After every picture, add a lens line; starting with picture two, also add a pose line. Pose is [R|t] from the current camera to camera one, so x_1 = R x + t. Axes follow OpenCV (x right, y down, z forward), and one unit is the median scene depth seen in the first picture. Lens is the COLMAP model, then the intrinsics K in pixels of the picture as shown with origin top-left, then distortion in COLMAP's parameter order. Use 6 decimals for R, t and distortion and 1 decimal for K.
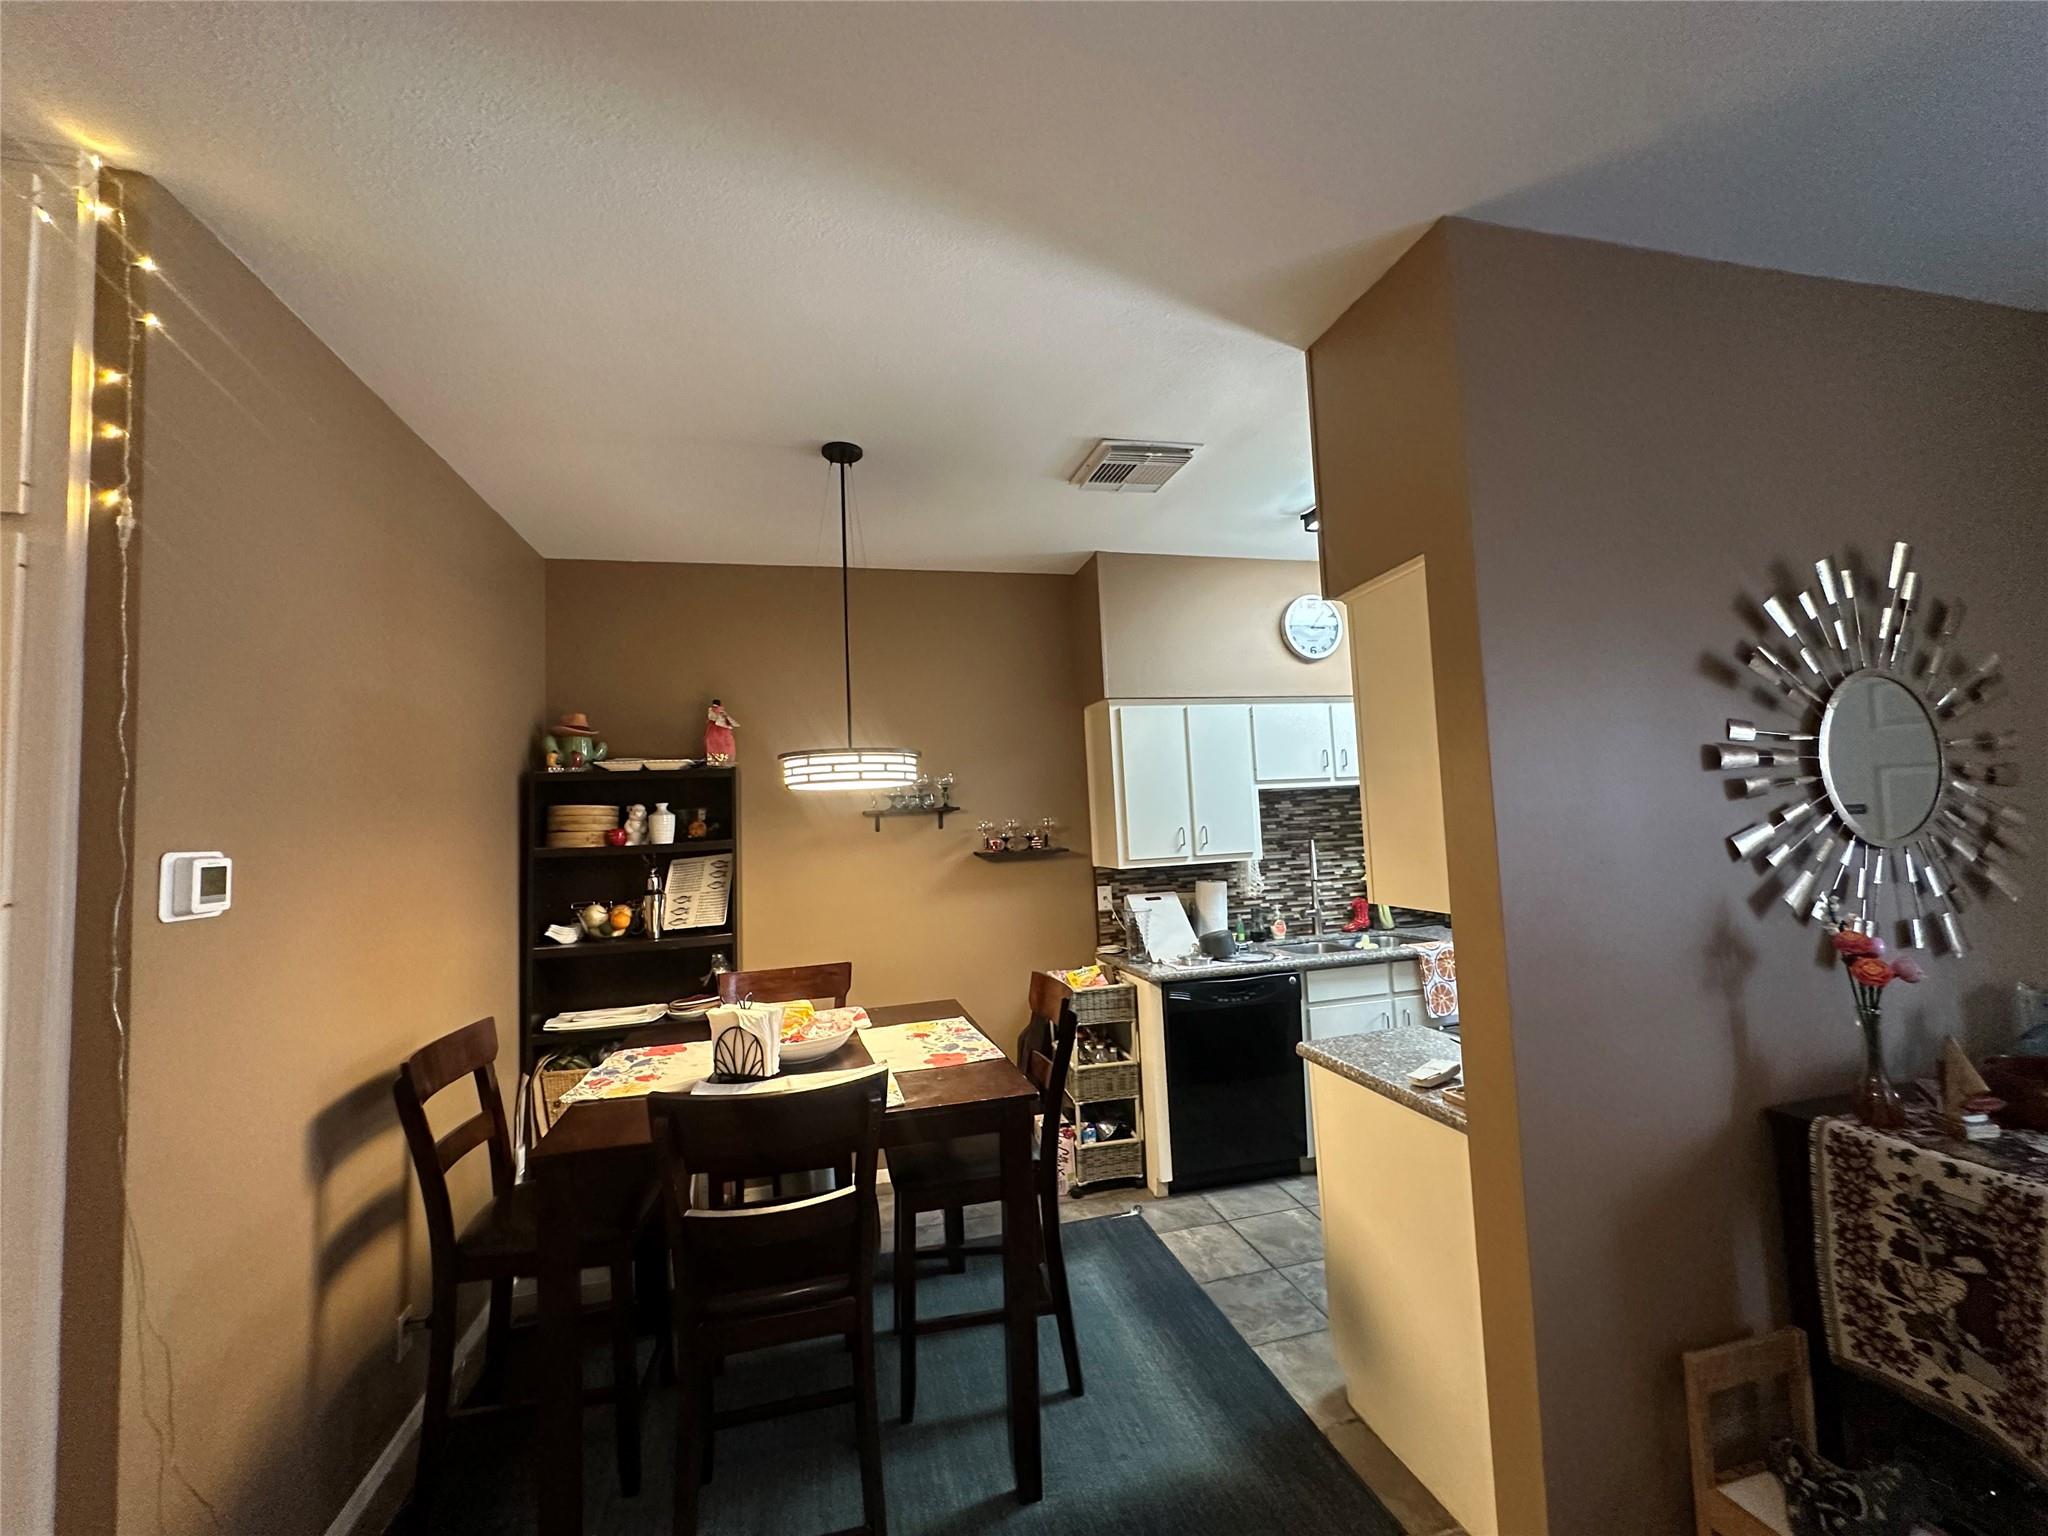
lens RADIAL K [[821.0, 0, 1021.6], [0, 821.0, 769.3], [0, 0, 1]] dist [-0.003311, 0.000857]
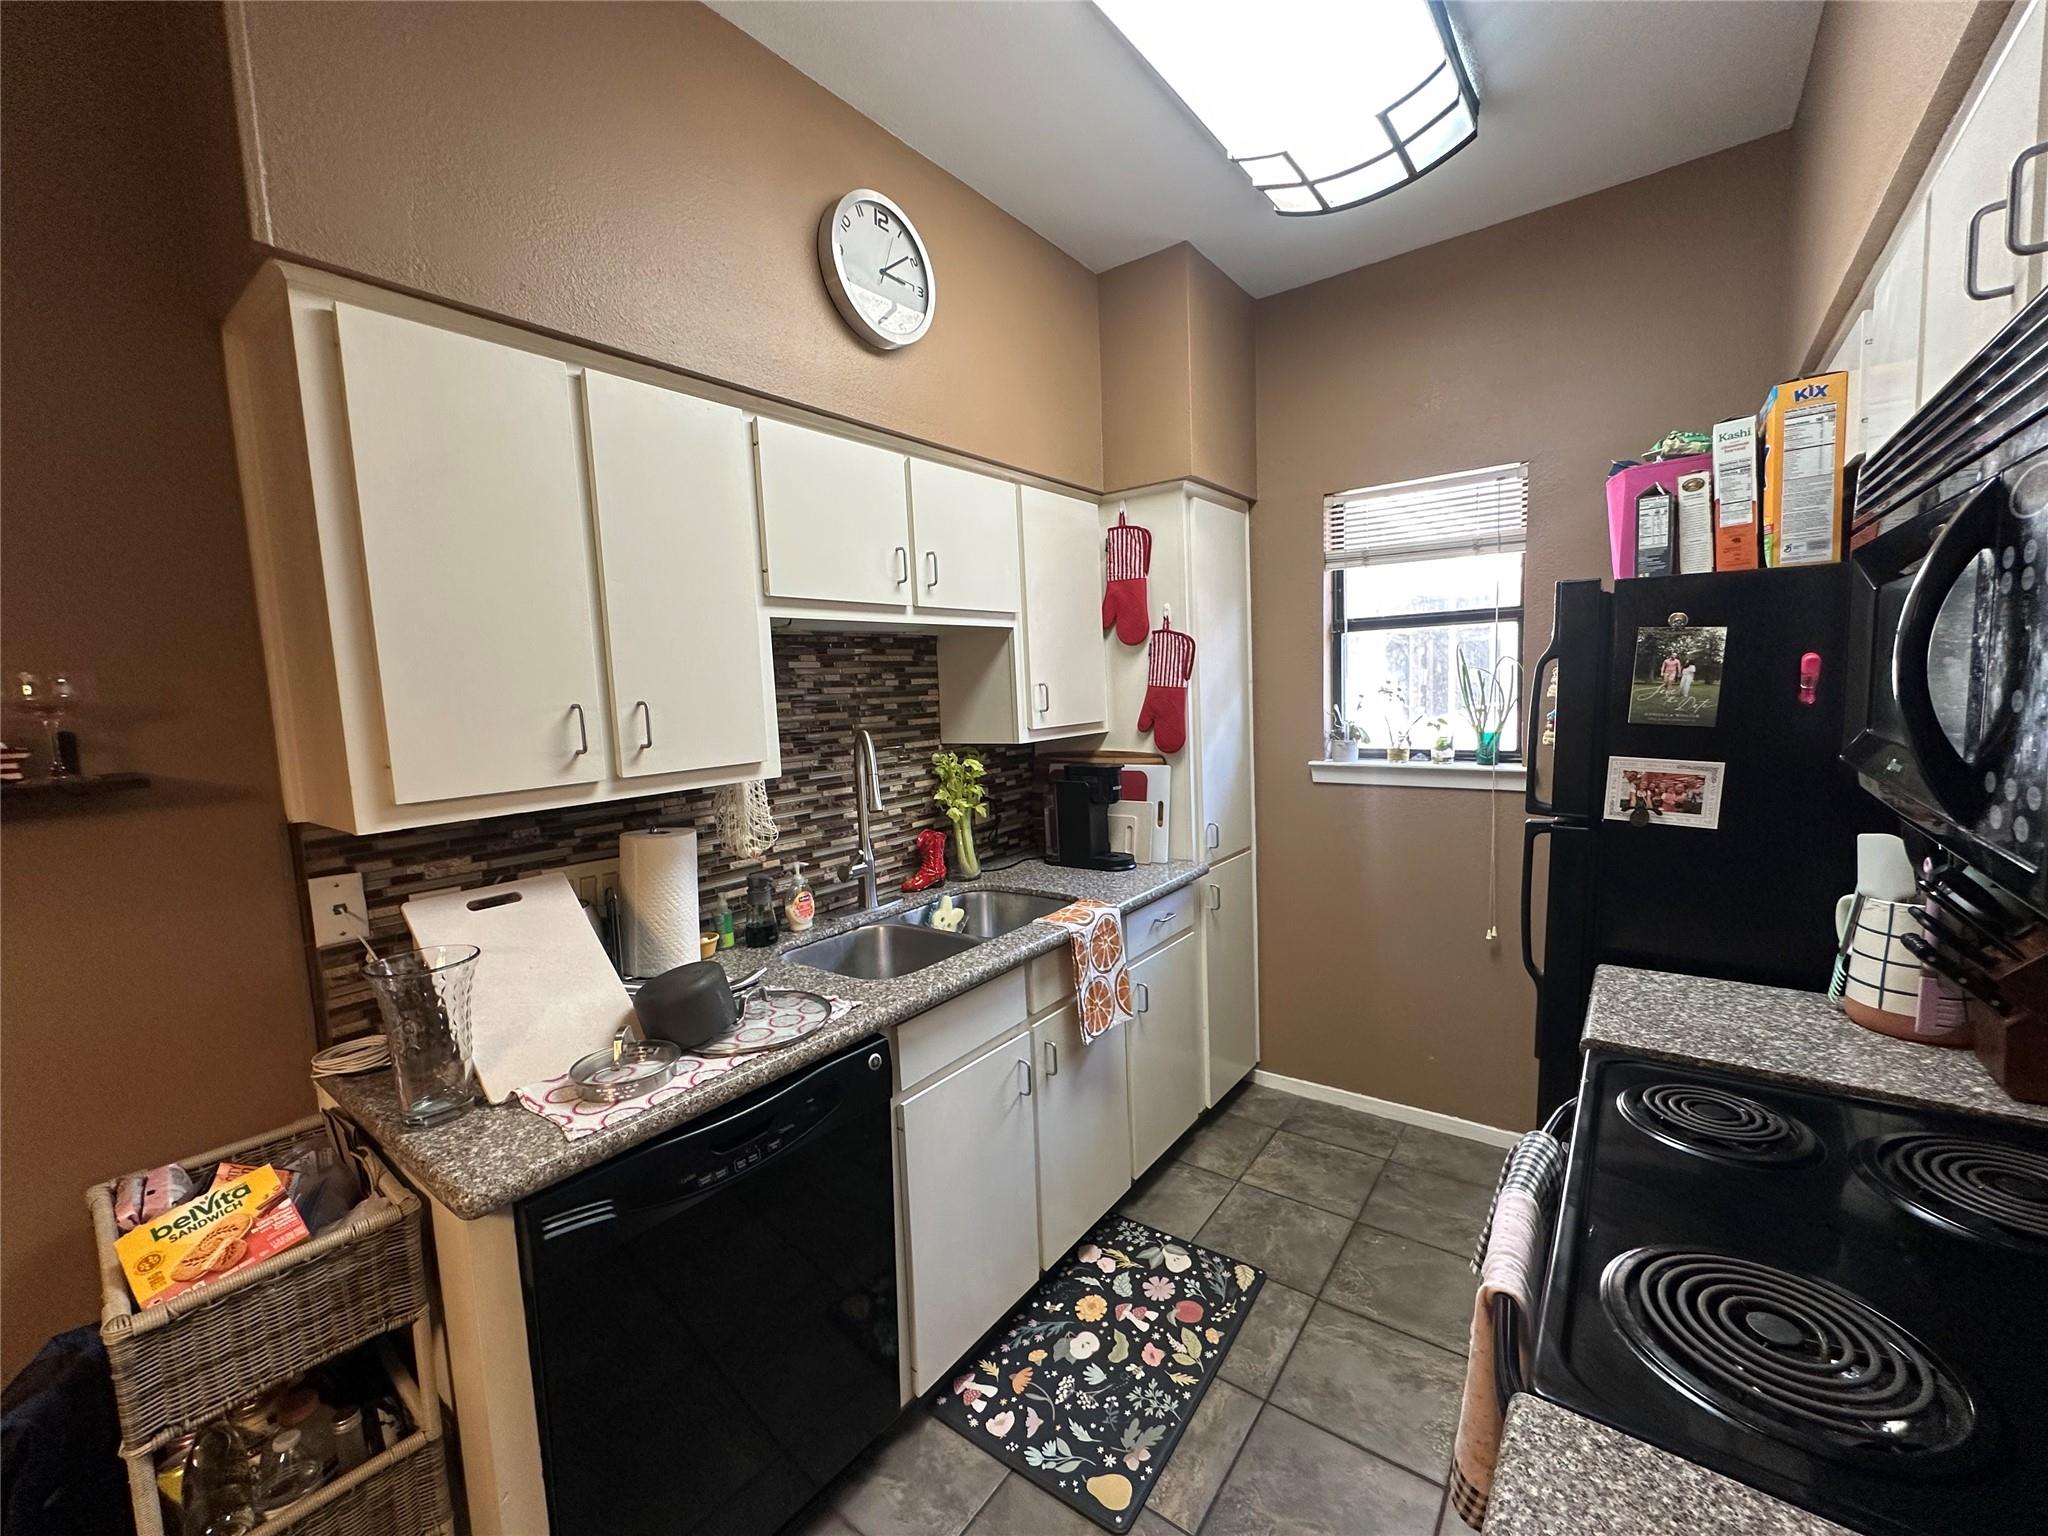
lens RADIAL K [[821.0, 0, 1024.2], [0, 821.0, 767.7], [0, 0, 1]] dist [-0.003311, 0.000857]
pose [[0.780834, -0.048493, 0.622853, 0.202077], [-0.034548, 0.992106, 0.120553, 0.078856], [-0.623782, -0.115650, 0.772995, 0.974806]]
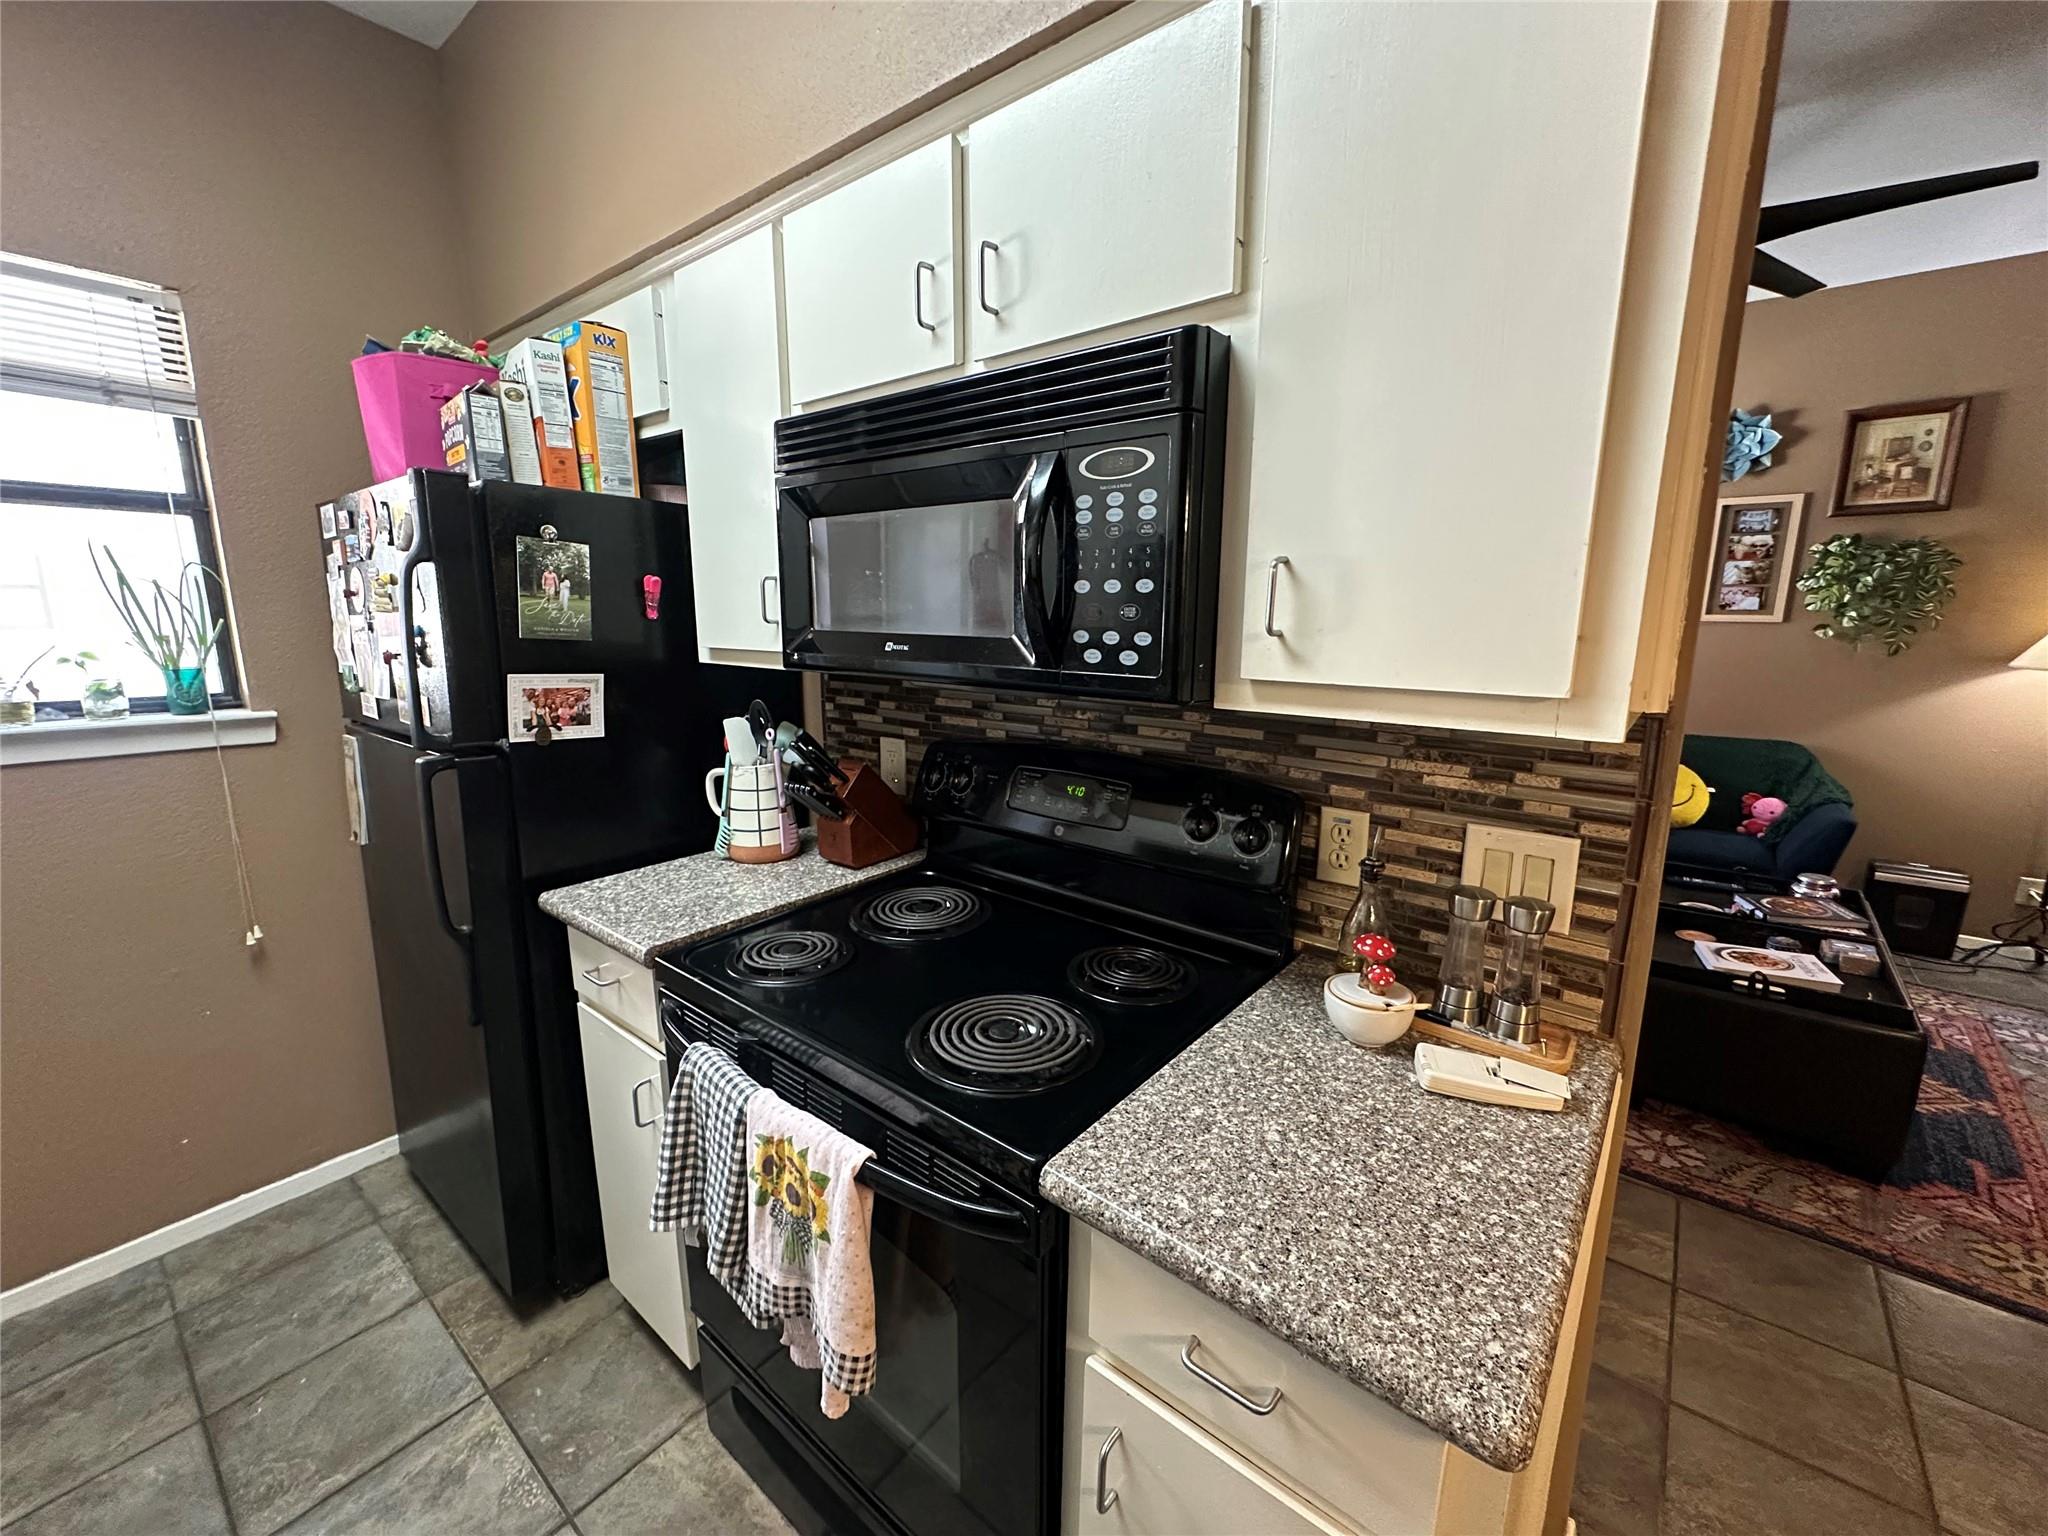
lens RADIAL K [[821.0, 0, 1024.6], [0, 821.0, 765.0], [0, 0, 1]] dist [-0.003311, 0.000857]
pose [[-0.595650, -0.108071, 0.795941, 0.259933], [-0.029043, 0.993157, 0.113114, 0.121671], [-0.802719, 0.044259, -0.594713, 1.263895]]
